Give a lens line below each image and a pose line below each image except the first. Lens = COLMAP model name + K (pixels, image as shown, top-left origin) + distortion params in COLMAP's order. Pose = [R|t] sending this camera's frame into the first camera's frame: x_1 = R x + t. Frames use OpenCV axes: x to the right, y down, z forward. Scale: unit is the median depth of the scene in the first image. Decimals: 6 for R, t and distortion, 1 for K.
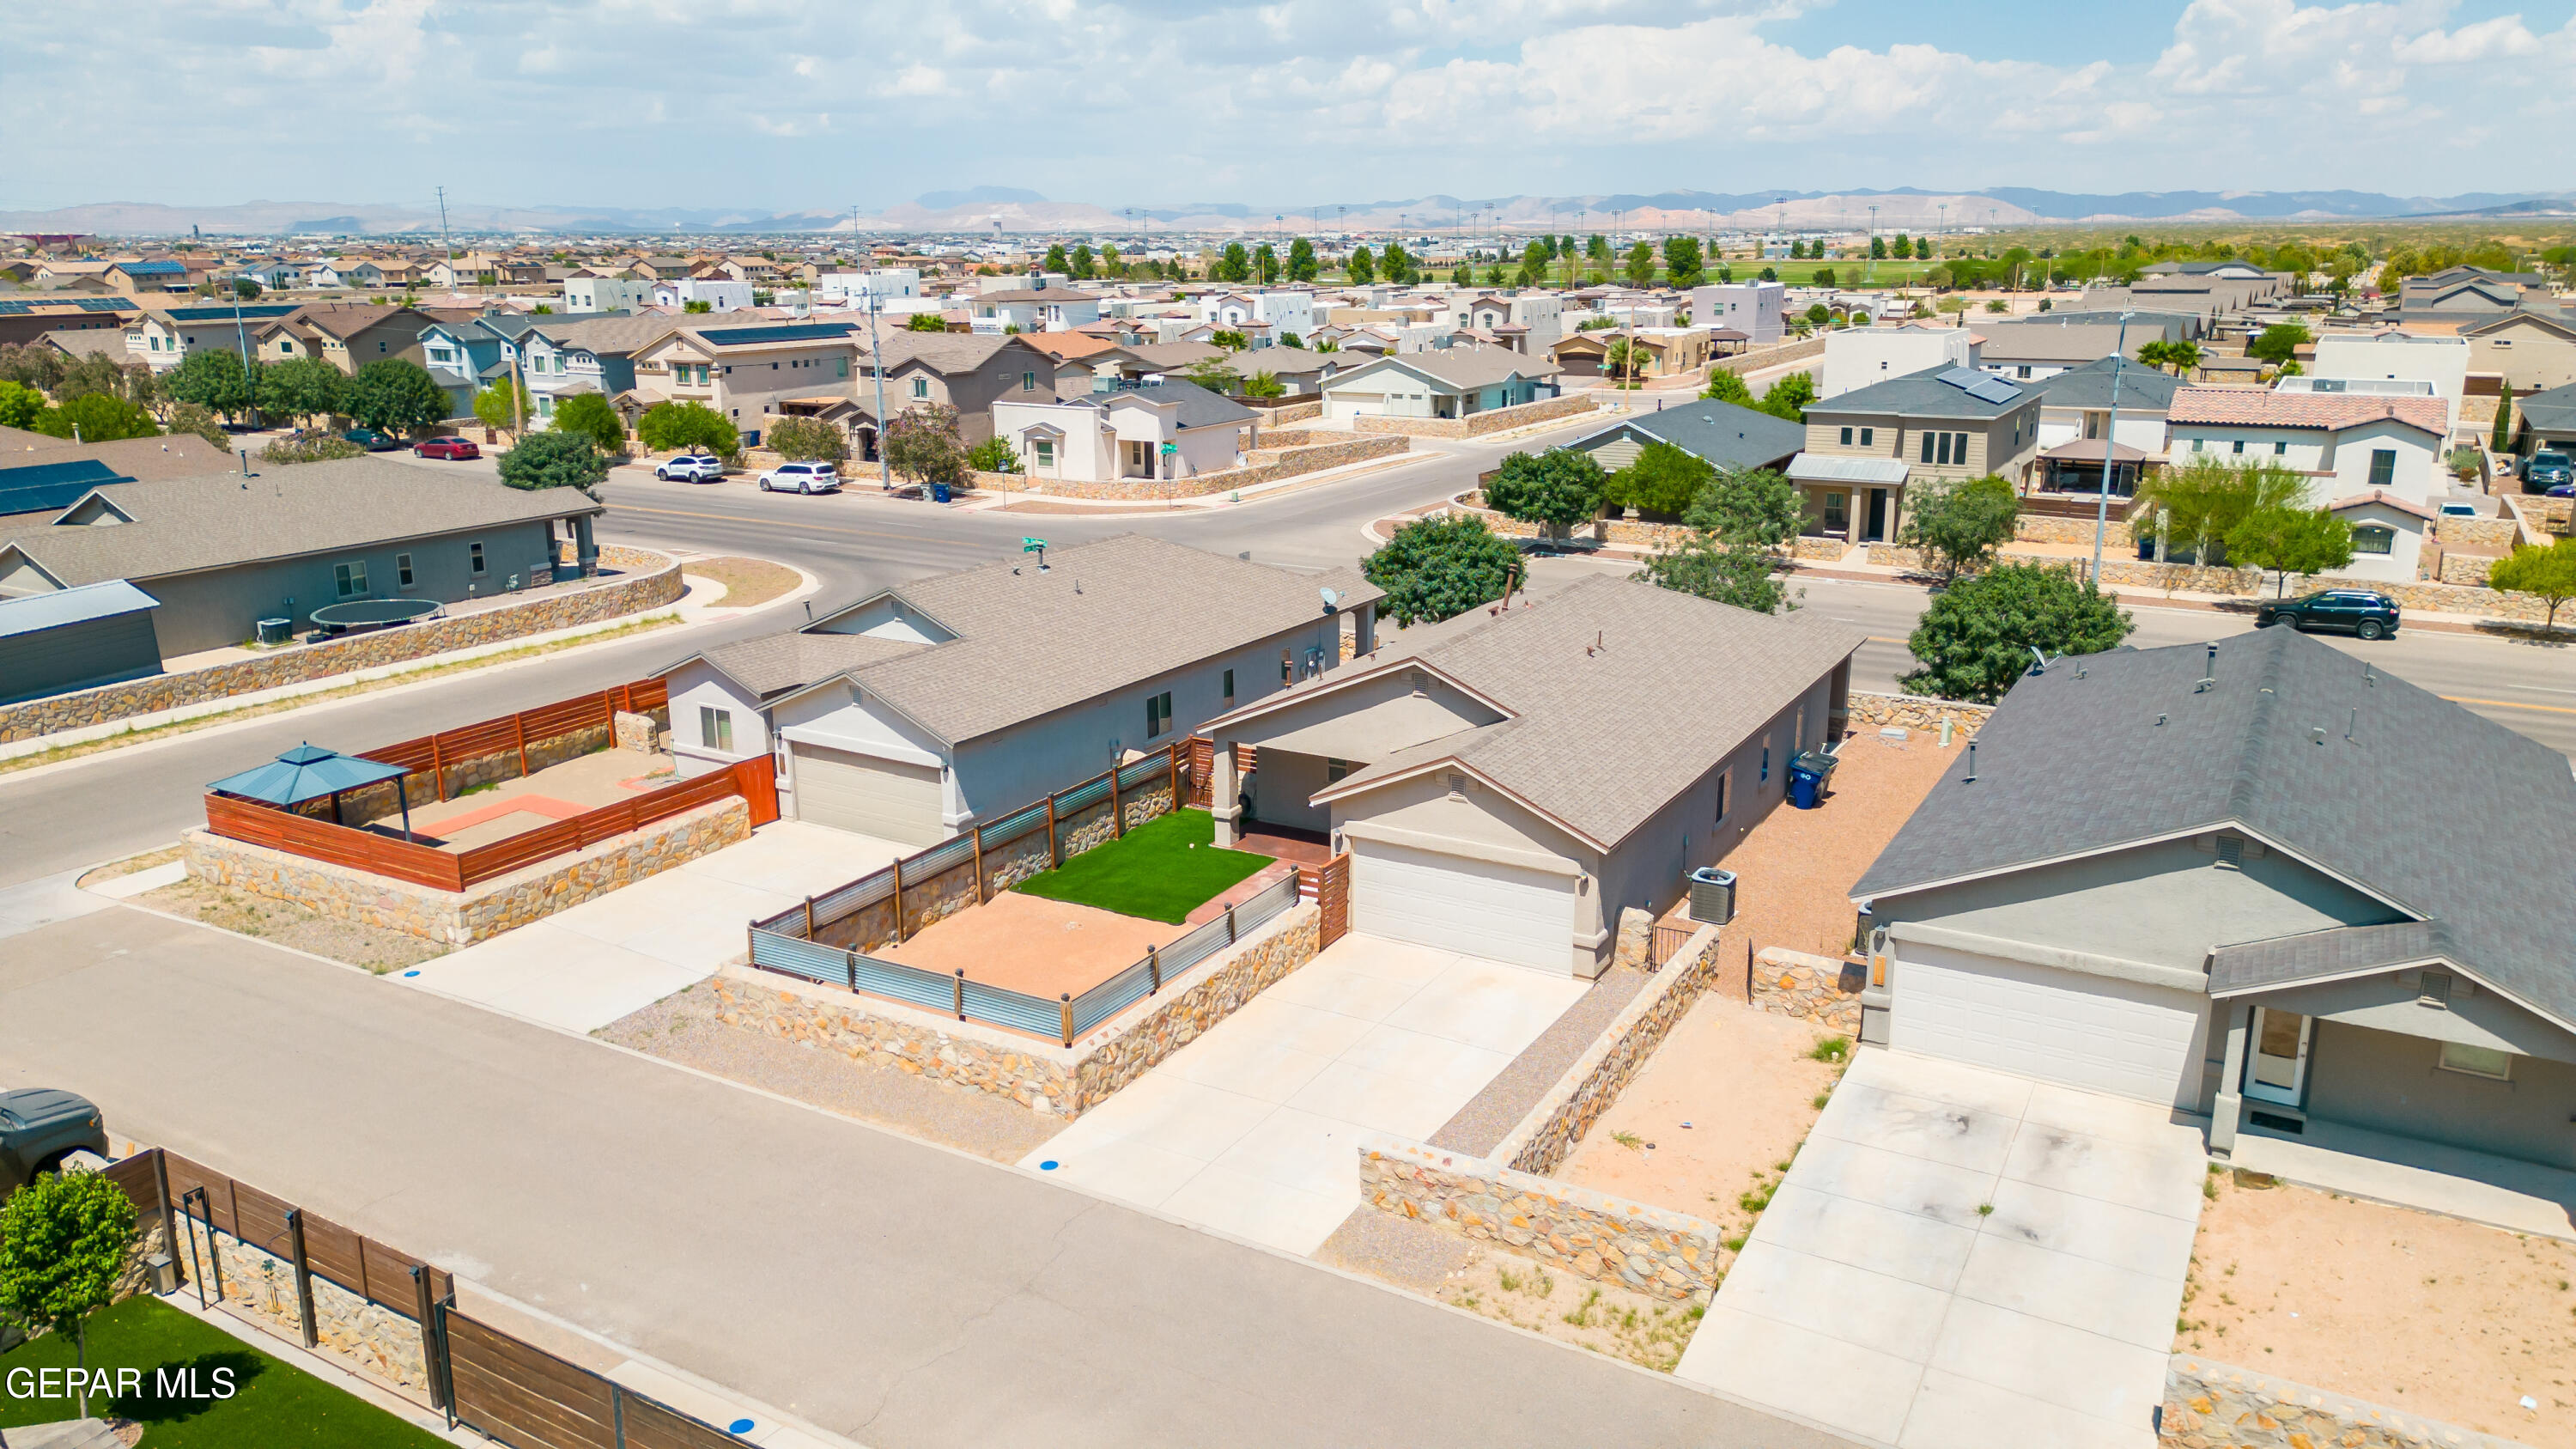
lens RADIAL K [[1797.9, 0, 1288.7], [0, 1797.9, 731.4], [0, 0, 1]] dist [0.074064, -0.076636]
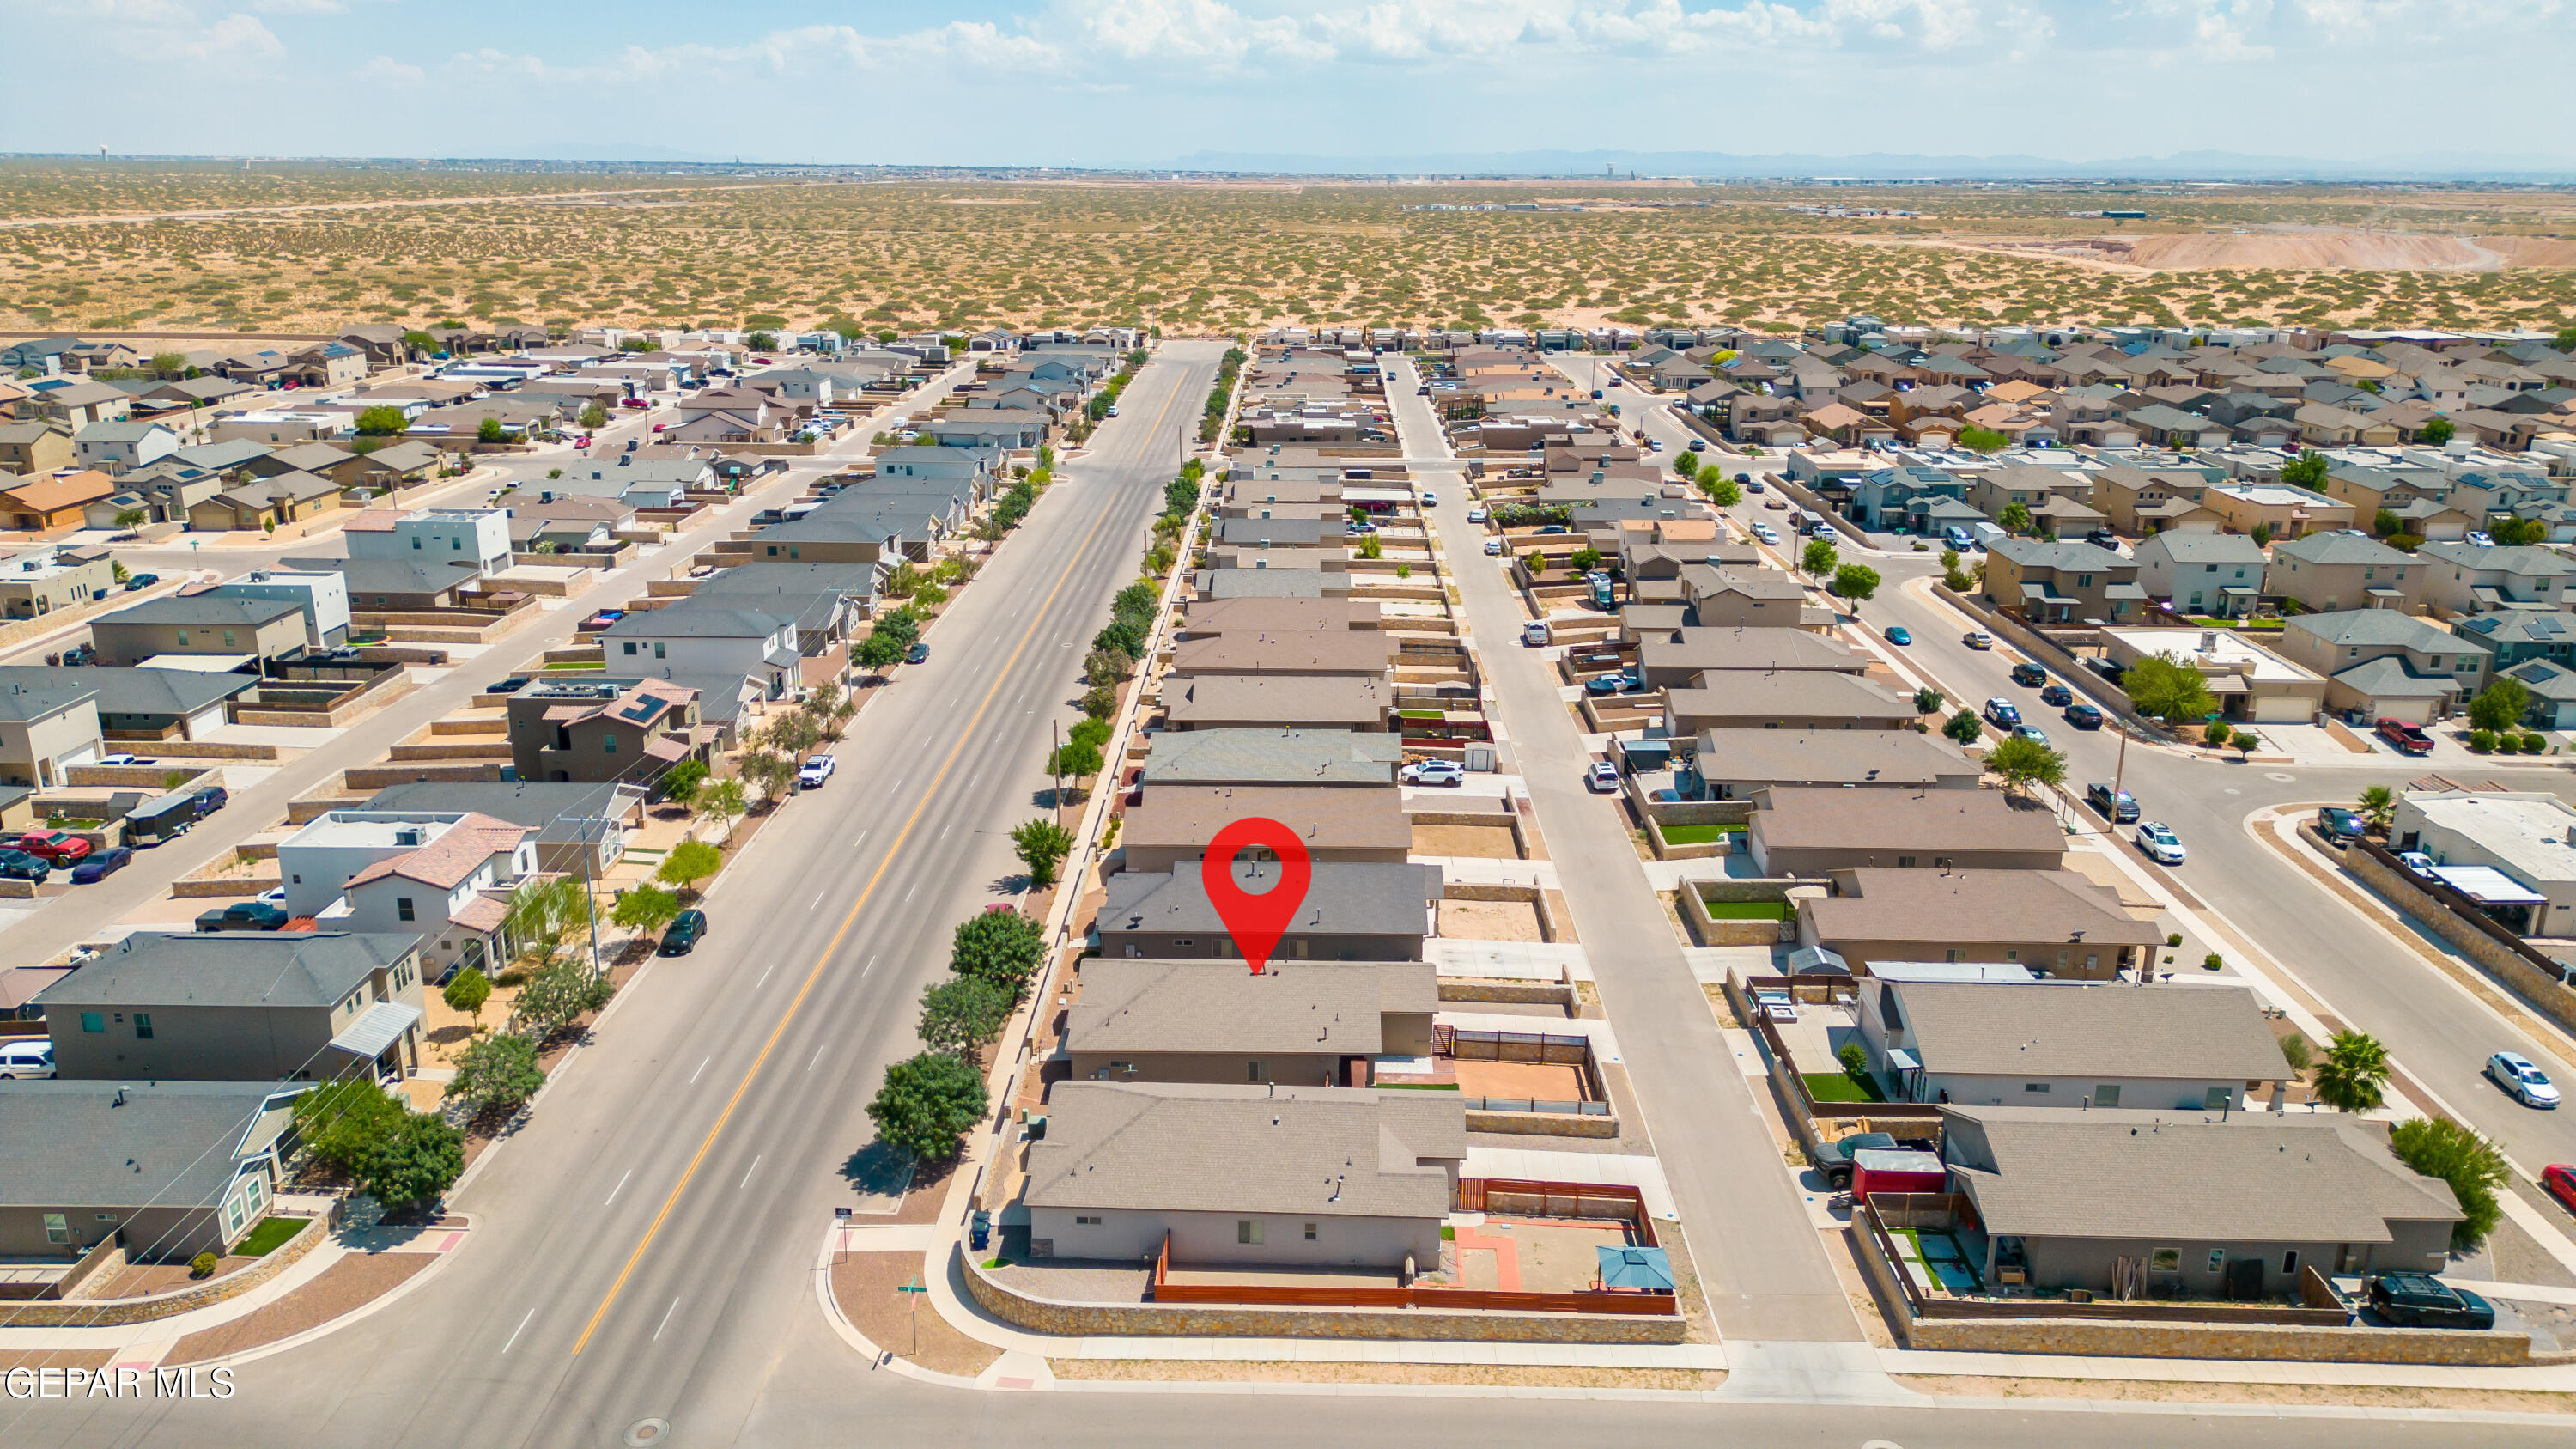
lens RADIAL K [[1797.9, 0, 1286.6], [0, 1797.9, 723.5], [0, 0, 1]] dist [0.074064, -0.076636]
pose [[-0.485804, -0.254581, 0.836172, -1.544183], [0.230990, 0.885241, 0.403722, -1.136876], [-0.842993, 0.389278, -0.371248, 1.544071]]
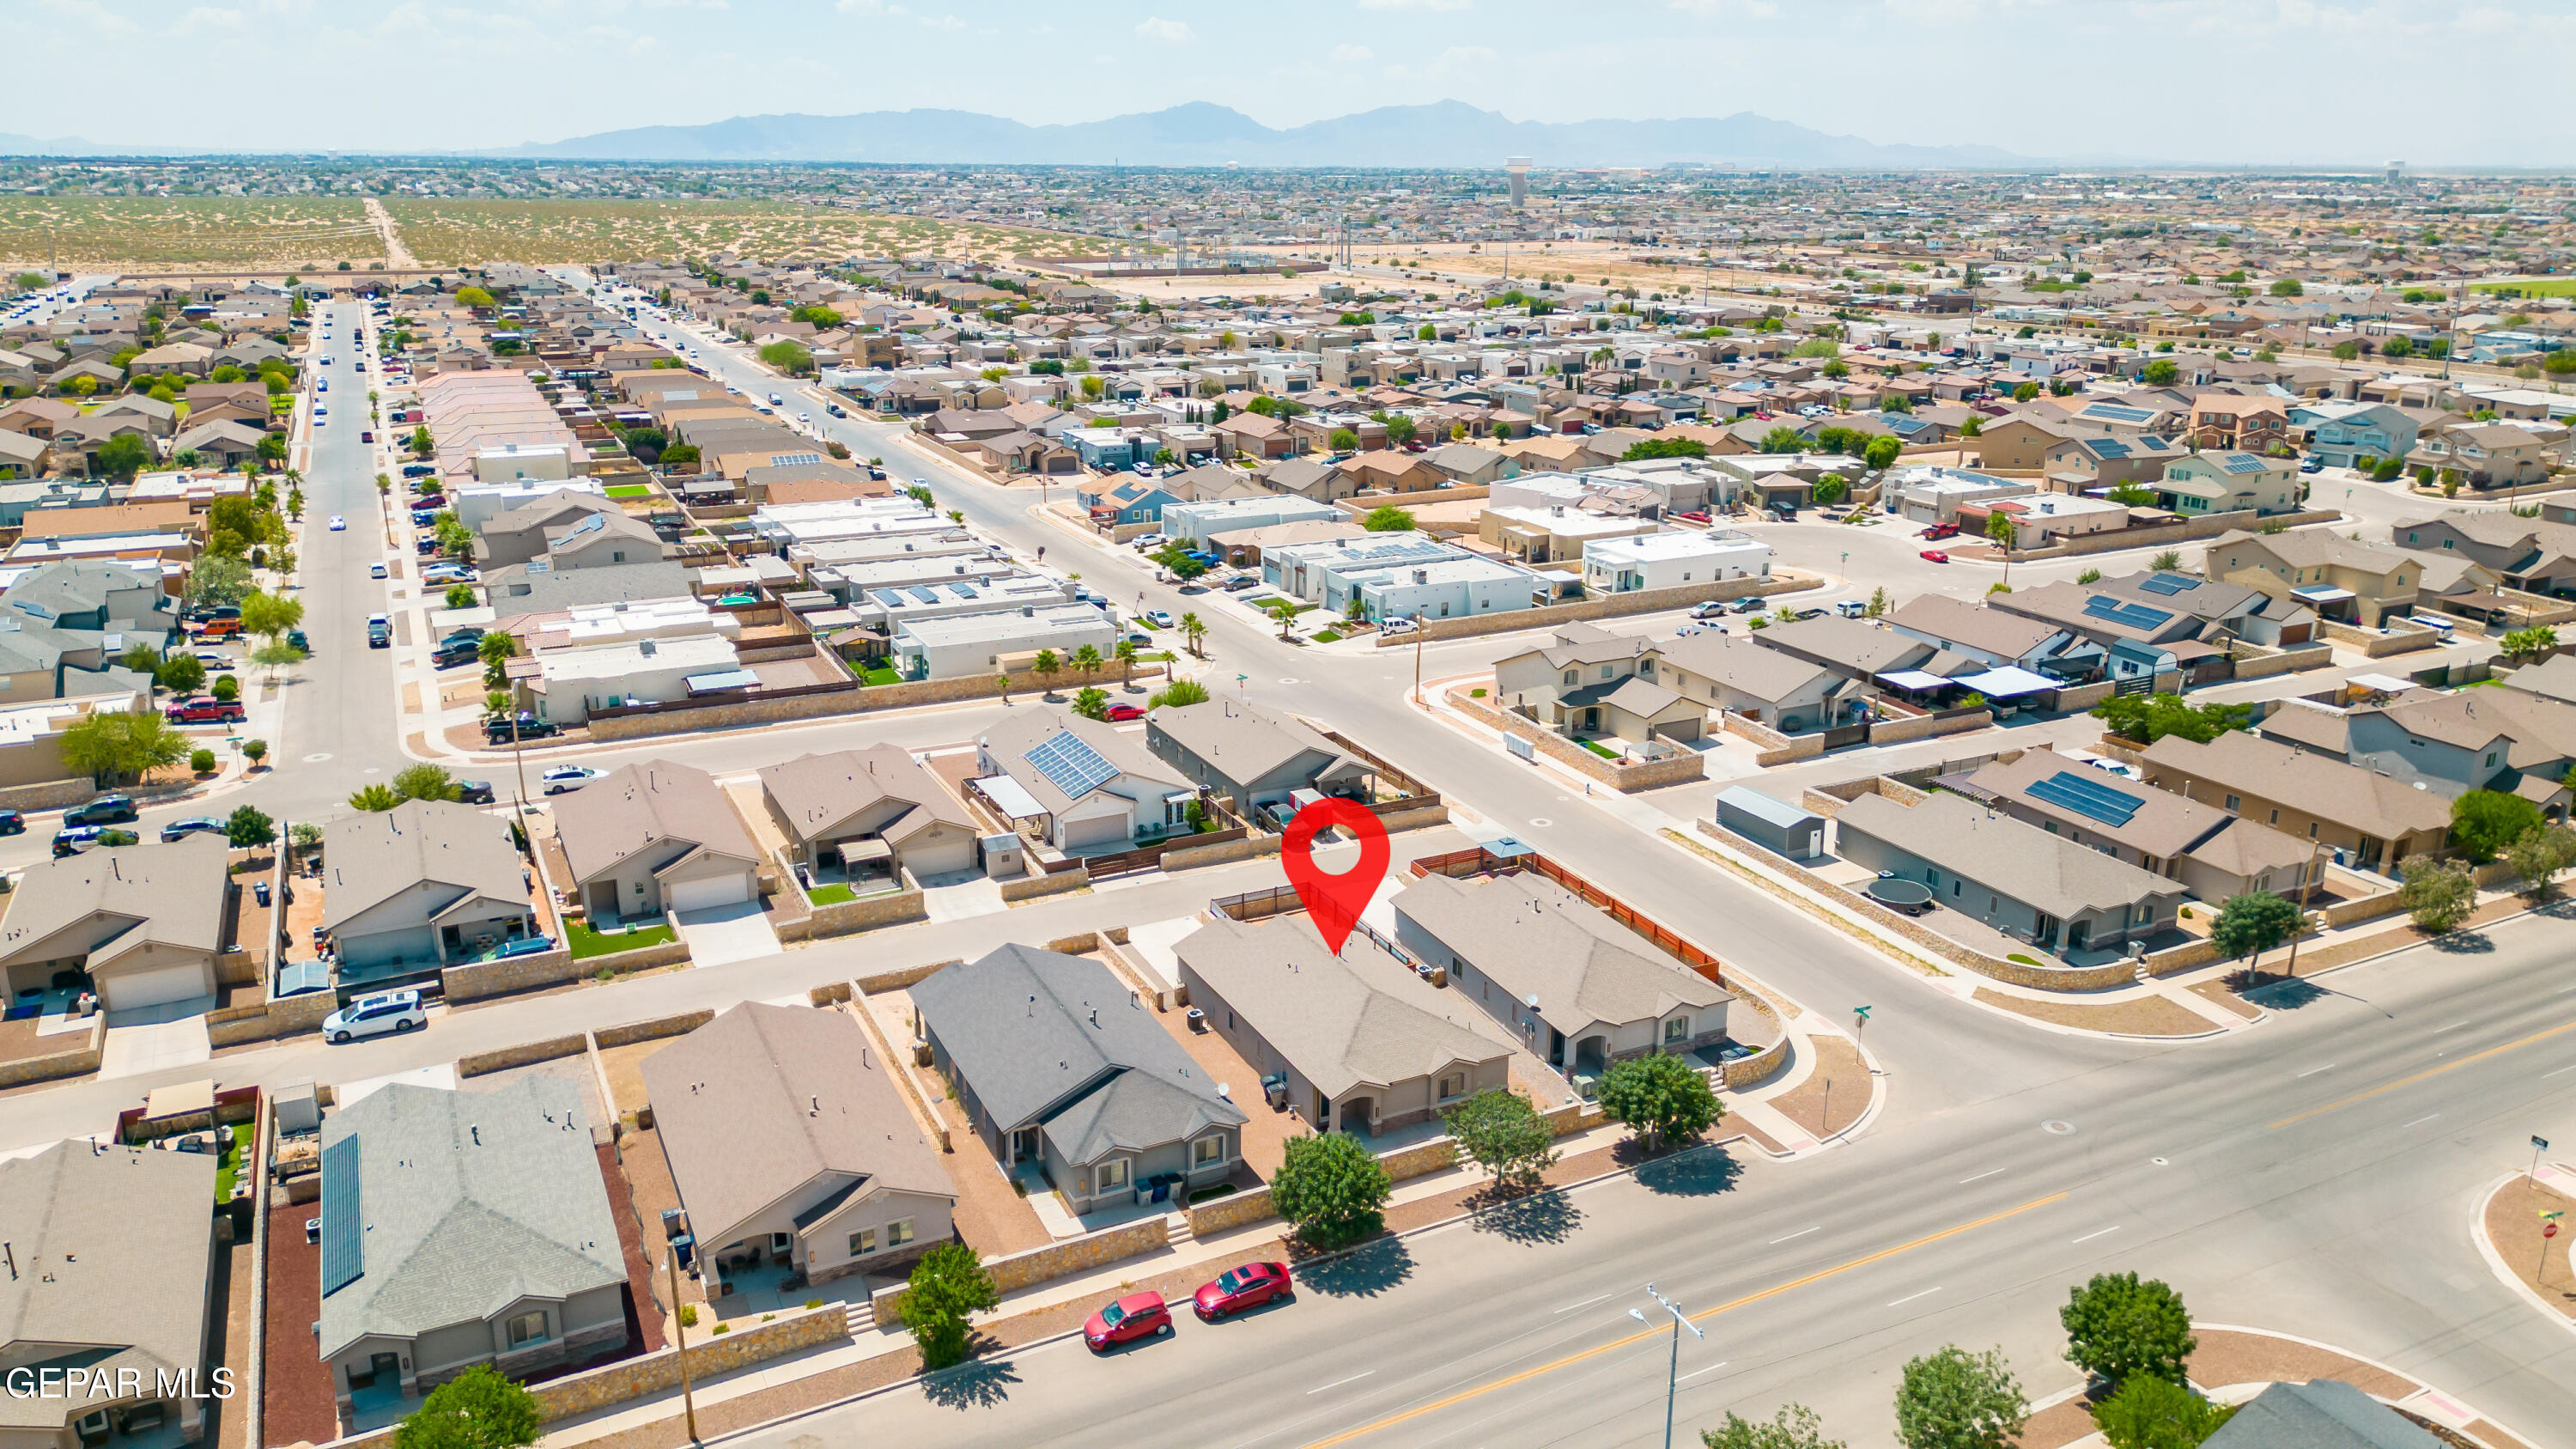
lens RADIAL K [[1797.9, 0, 1284.0], [0, 1797.9, 702.0], [0, 0, 1]] dist [0.074064, -0.076636]
pose [[-0.548185, 0.242609, -0.800397, 1.758491], [-0.227062, 0.877888, 0.421610, -1.194843], [0.804945, 0.412860, -0.426158, 1.633776]]
